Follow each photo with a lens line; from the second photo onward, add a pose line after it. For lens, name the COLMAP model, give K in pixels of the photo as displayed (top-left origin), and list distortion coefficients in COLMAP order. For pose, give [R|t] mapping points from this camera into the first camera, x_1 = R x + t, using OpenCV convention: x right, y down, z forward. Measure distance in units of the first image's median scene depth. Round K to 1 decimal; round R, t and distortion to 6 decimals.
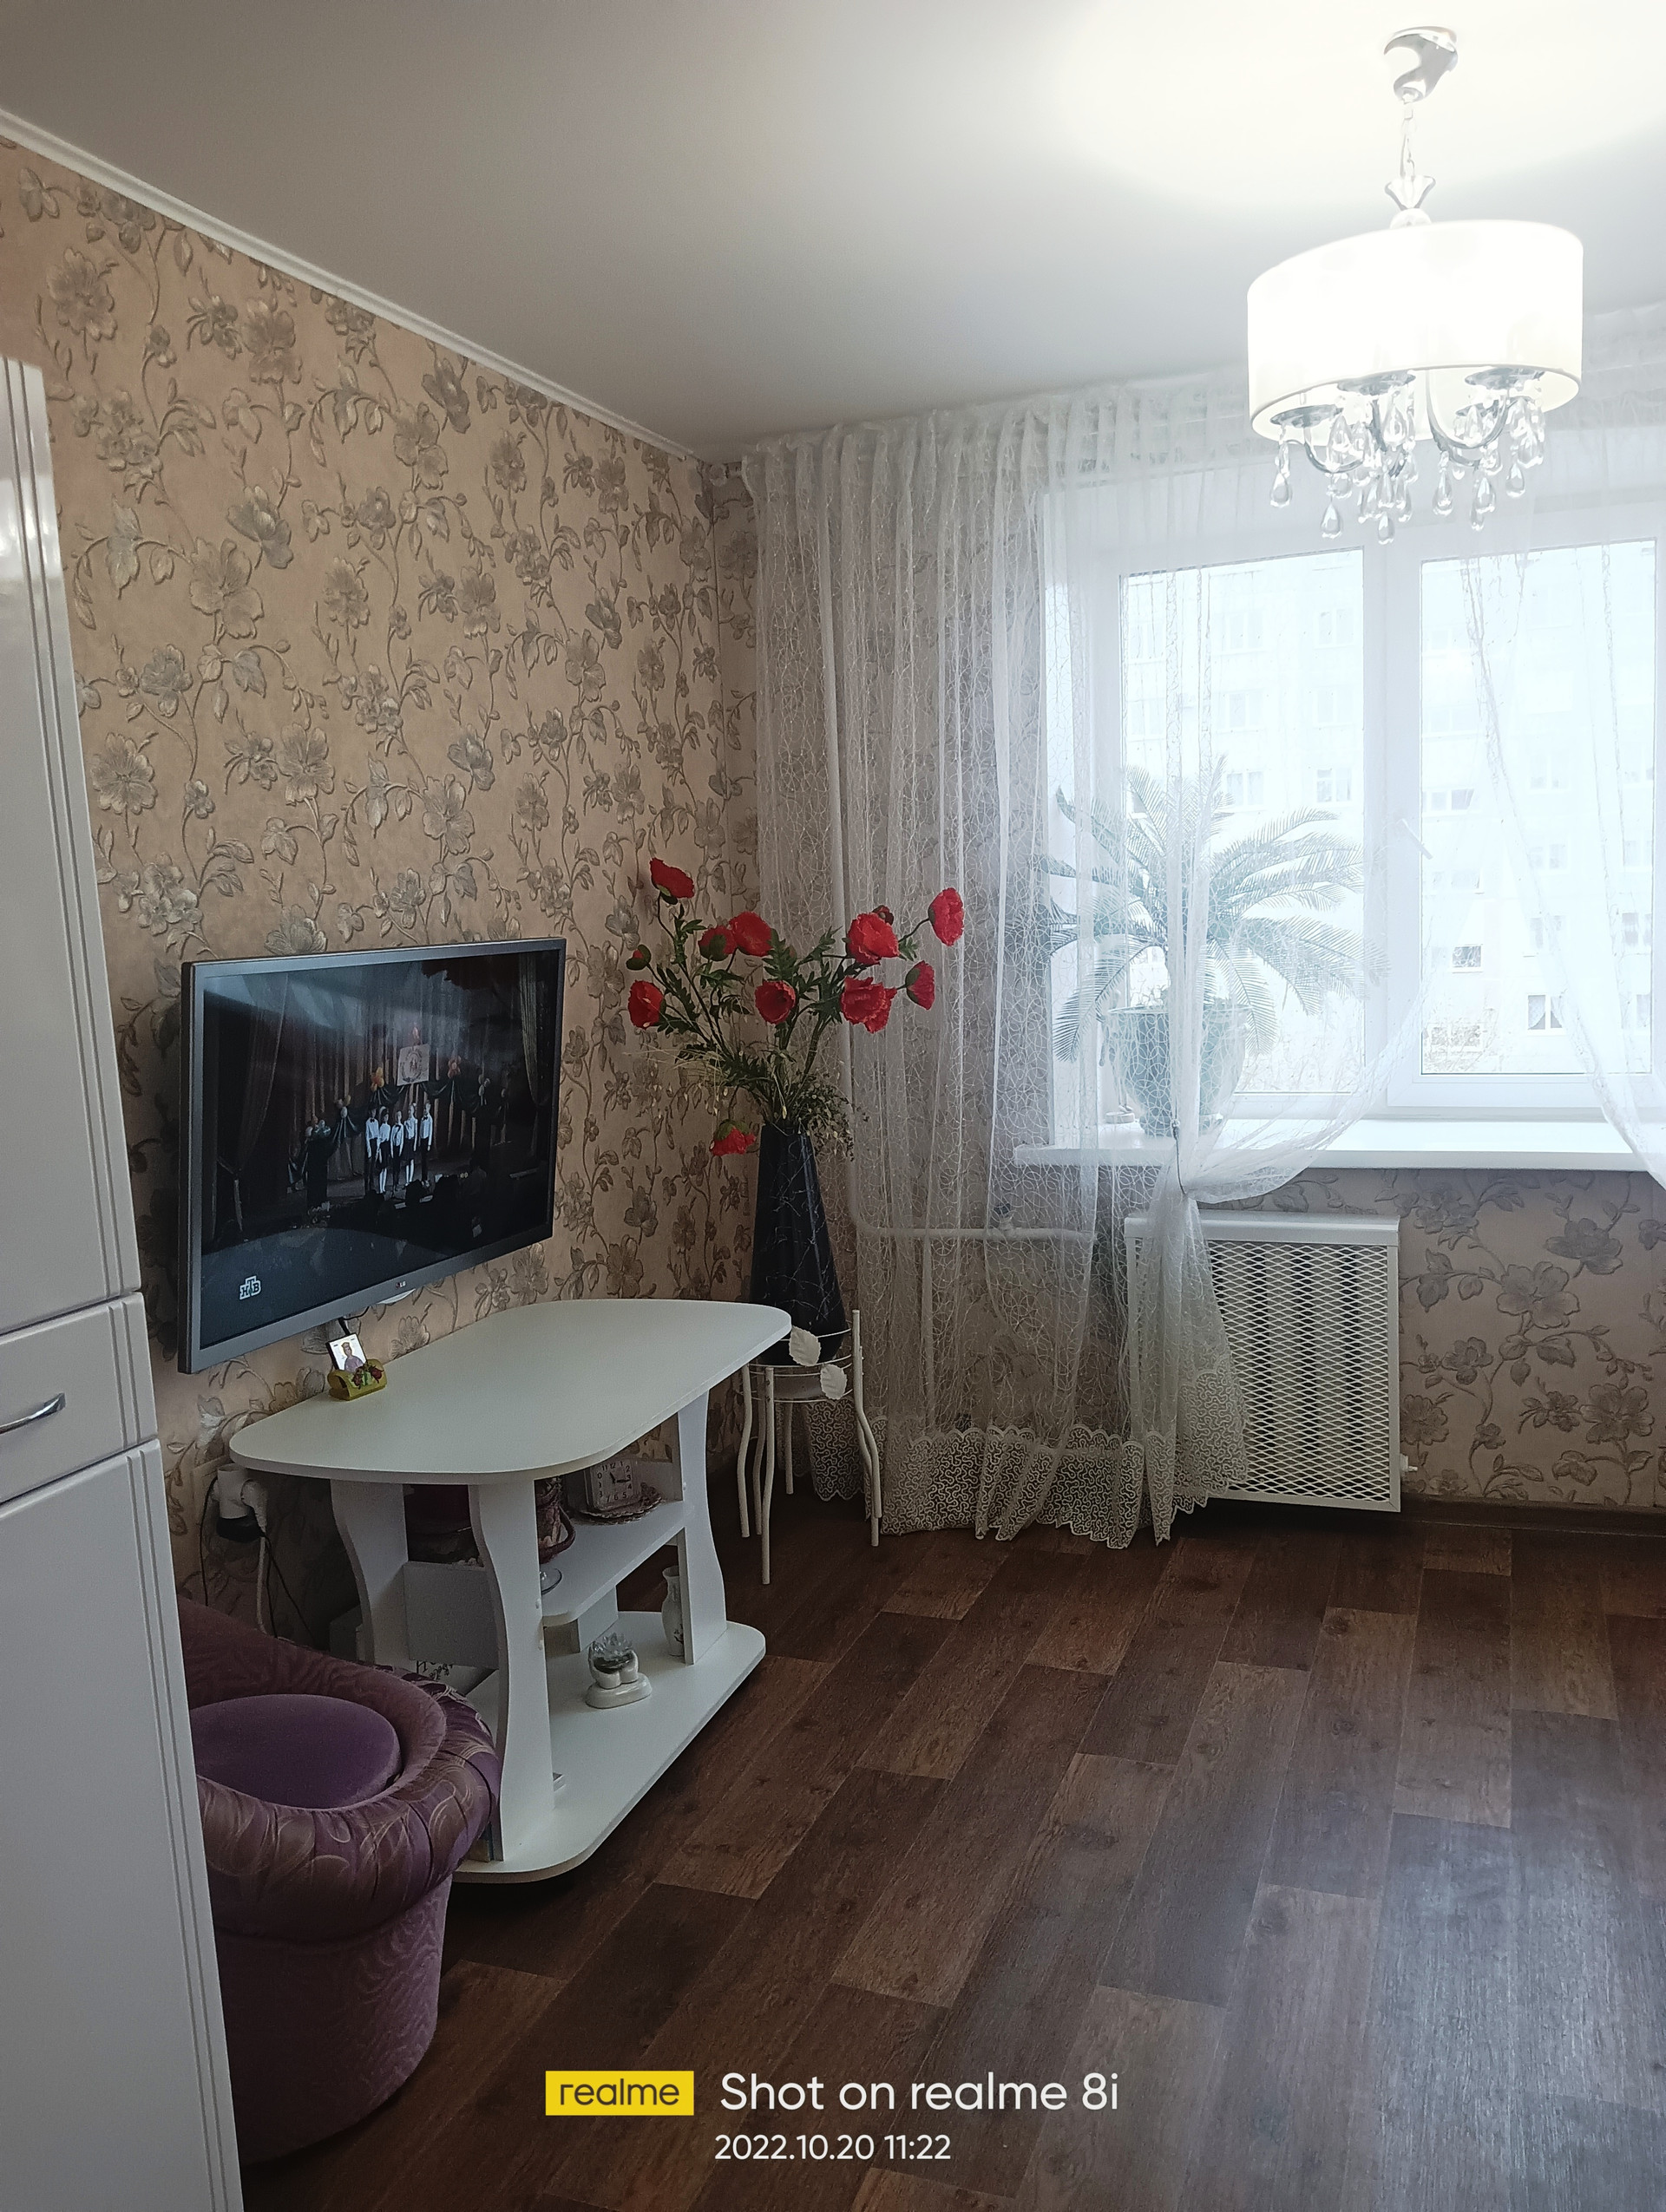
lens RADIAL K [[1704.4, 0, 836.7], [0, 1704.4, 1104.0], [0, 0, 1]] dist [0.111197, -0.233074]
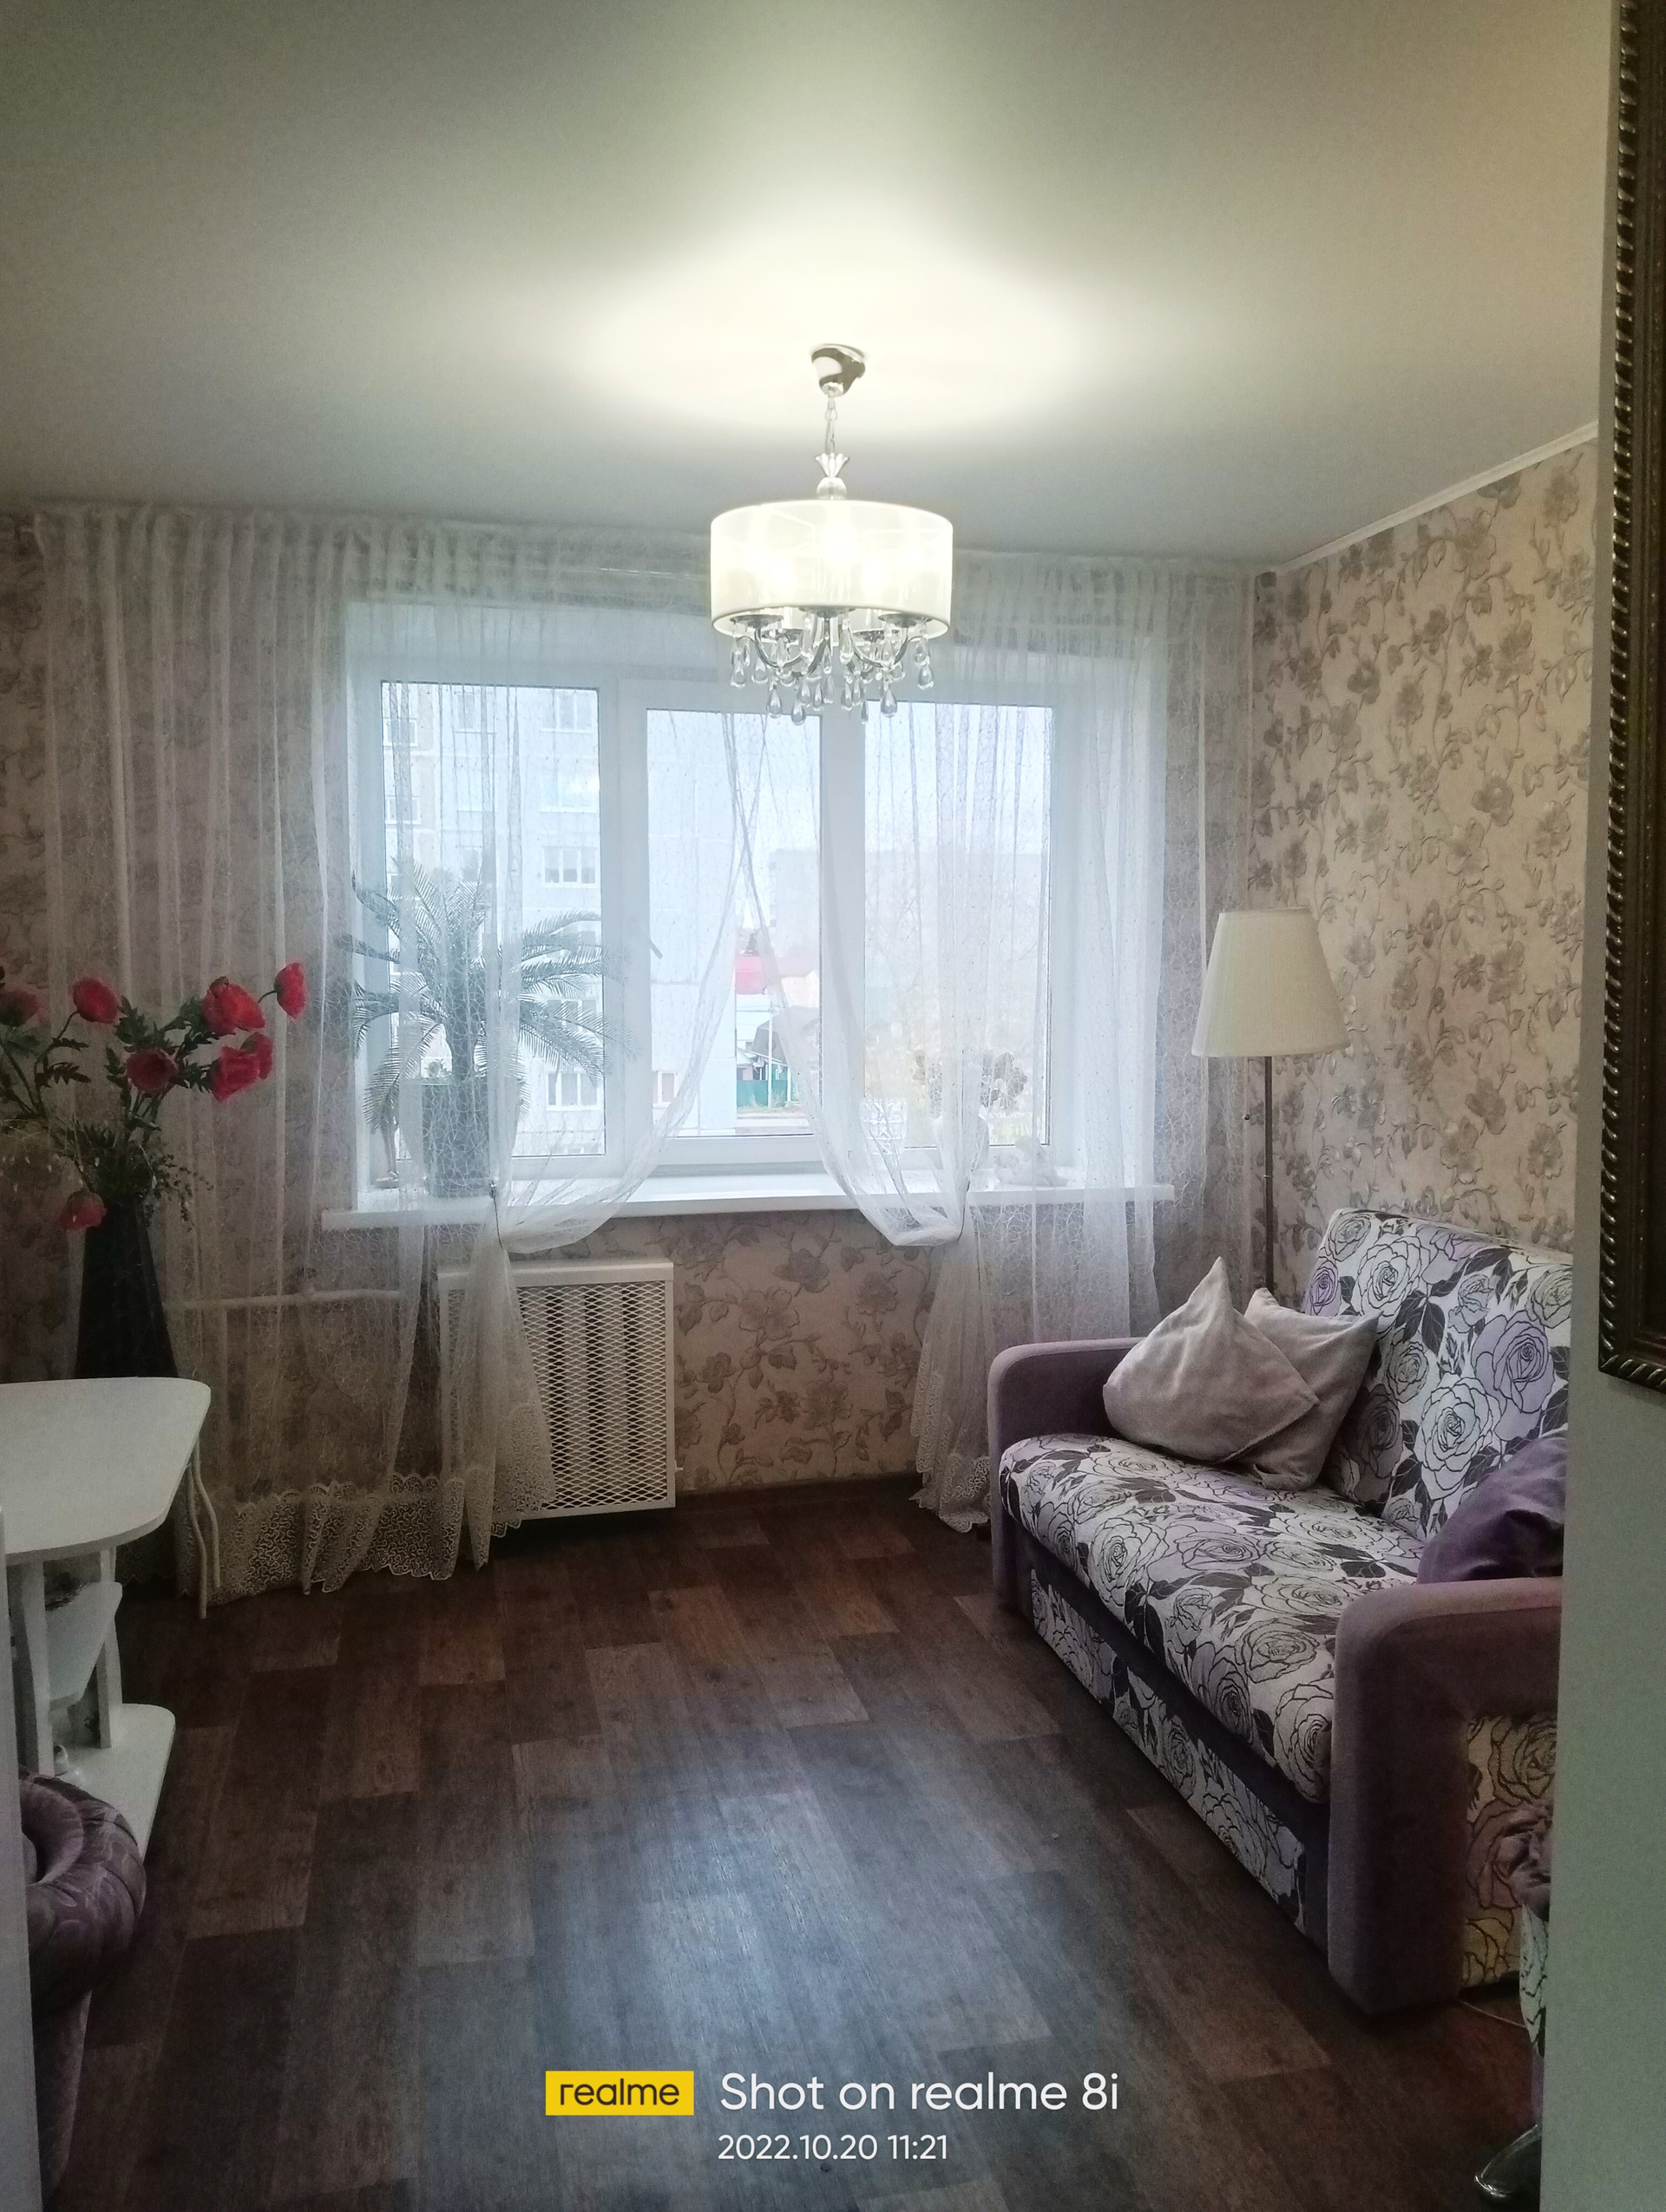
lens RADIAL K [[1718.1, 0, 835.5], [0, 1718.1, 1095.1], [0, 0, 1]] dist [0.105027, -0.242738]
pose [[0.825638, 0.000068, 0.564201, -0.252692], [0.026845, 0.998863, -0.039405, 0.004219], [-0.563562, 0.047681, 0.824697, -0.052455]]
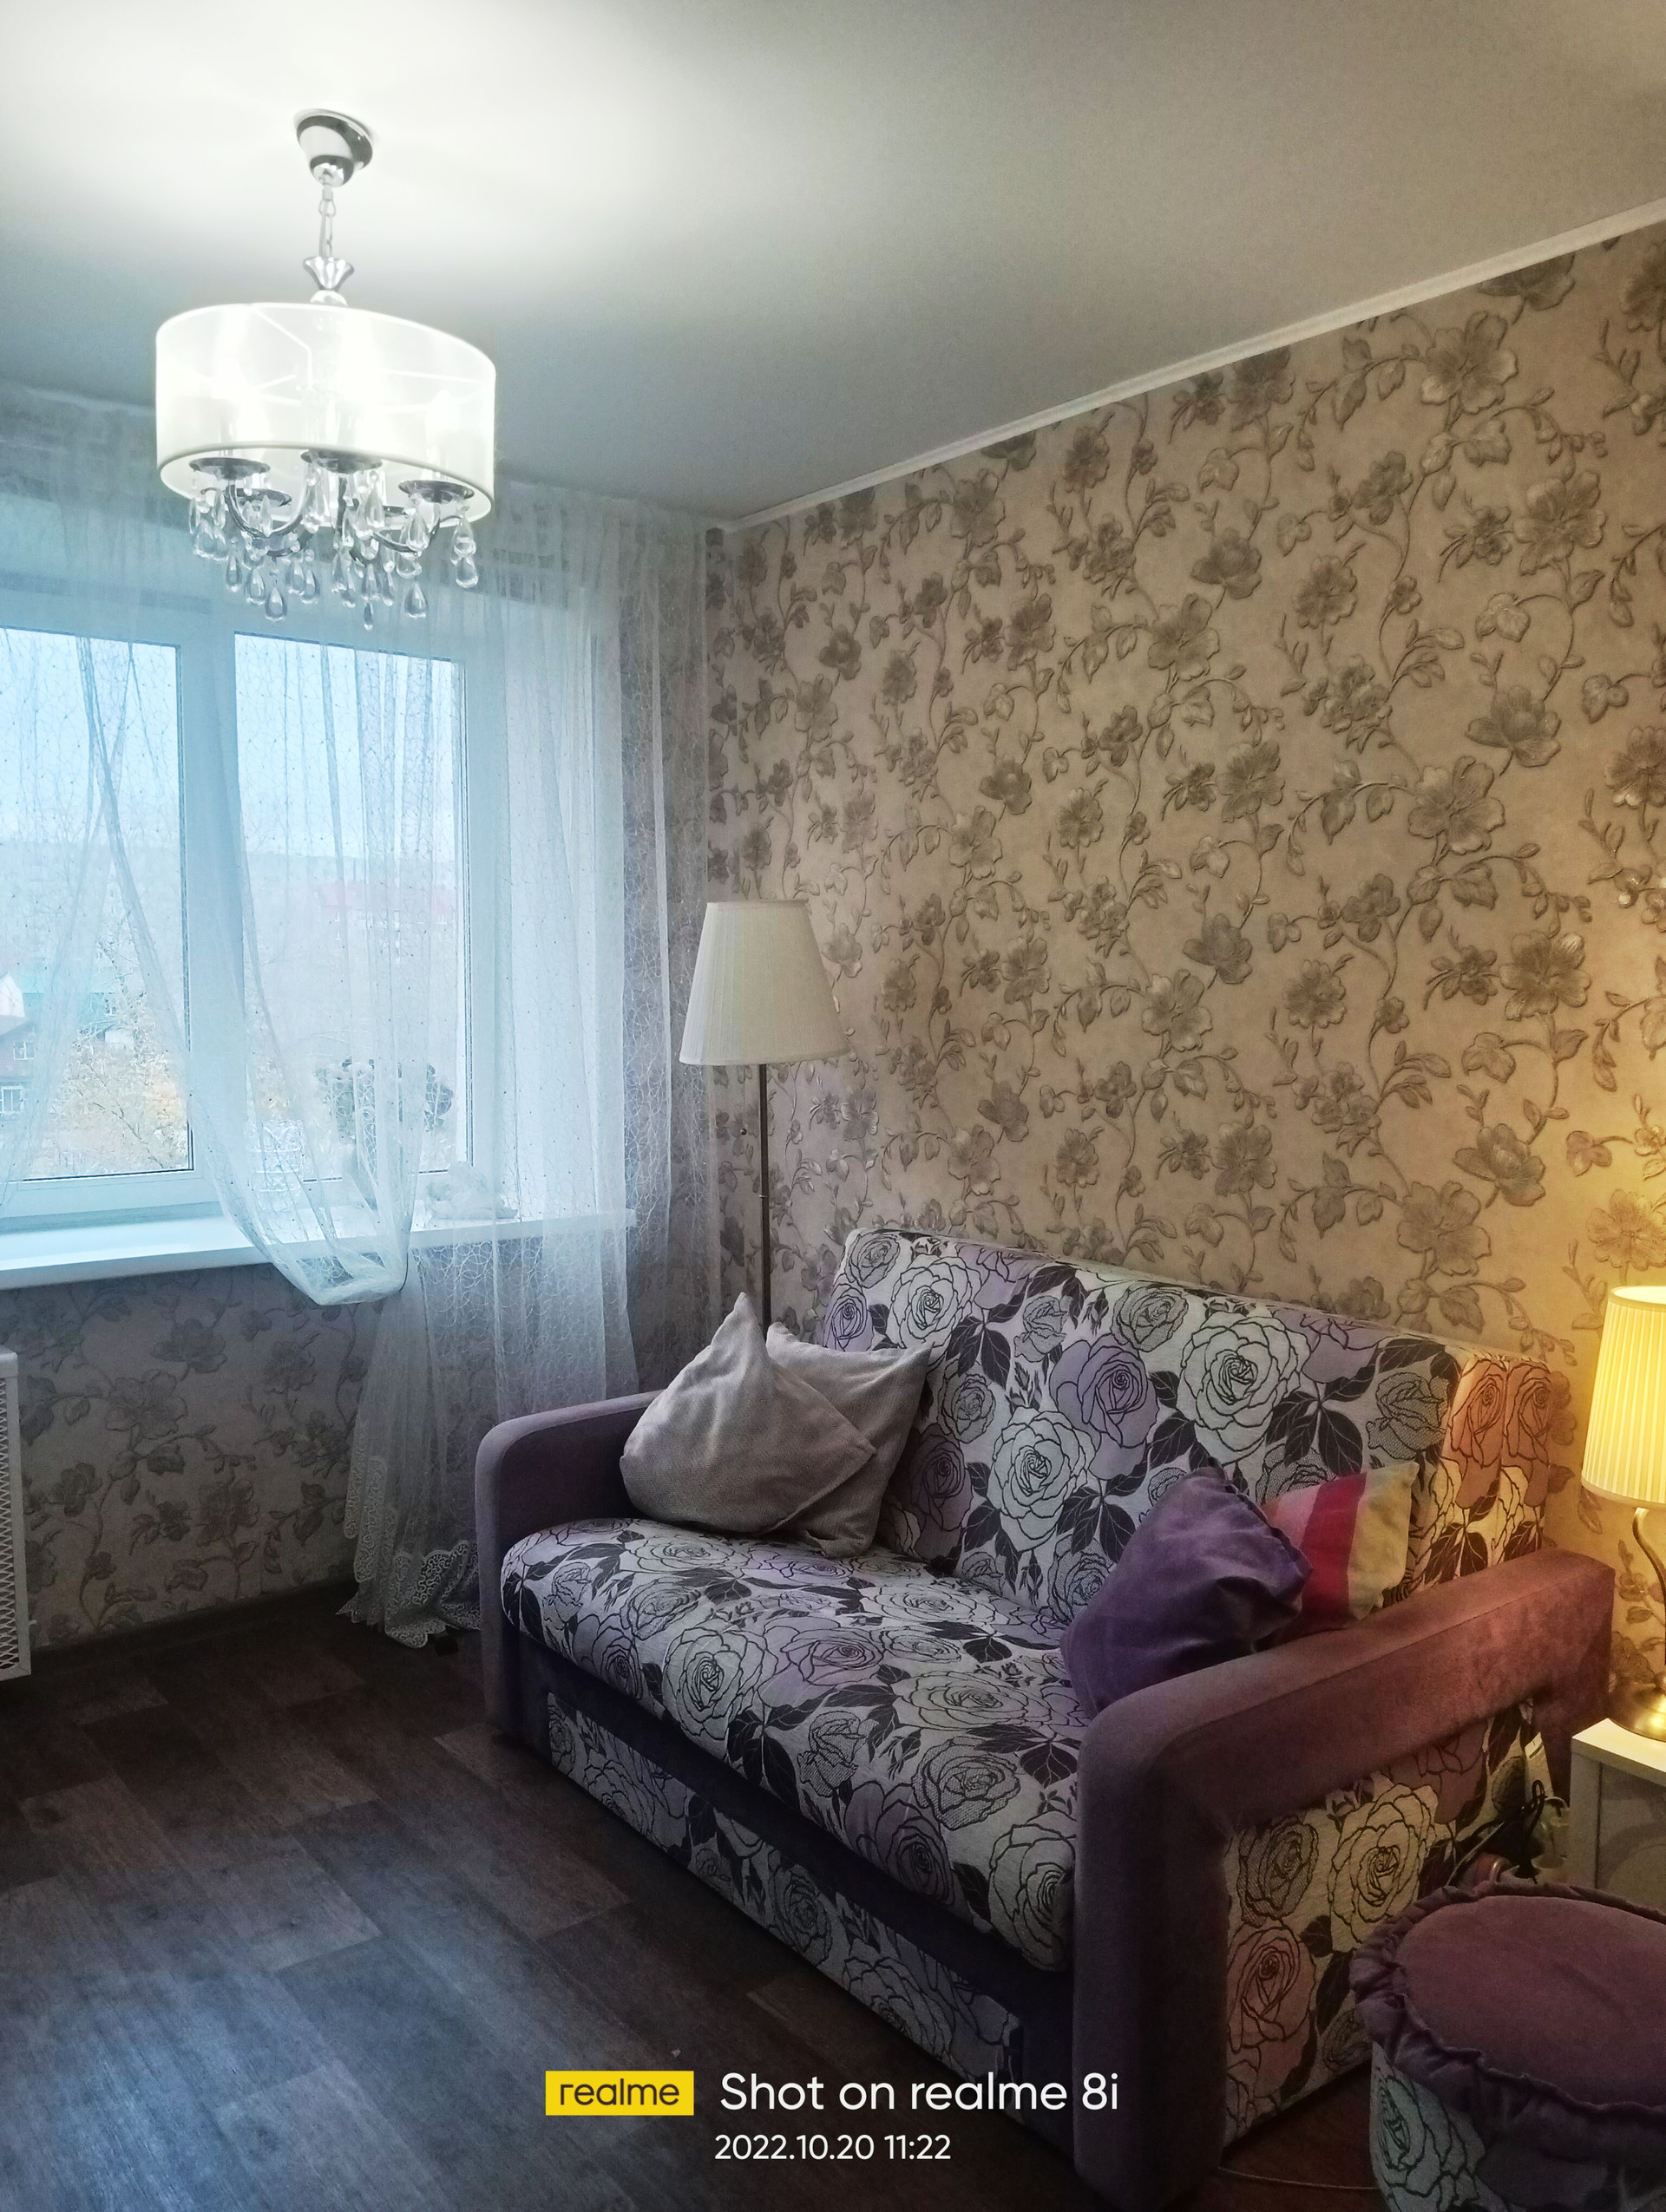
lens RADIAL K [[1708.2, 0, 833.0], [0, 1708.2, 1106.0], [0, 0, 1]] dist [0.112672, -0.235138]
pose [[0.514490, -0.019929, 0.857265, -0.221732], [0.067804, 0.997545, -0.017503, -0.012787], [-0.854811, 0.067131, 0.514579, 0.167436]]
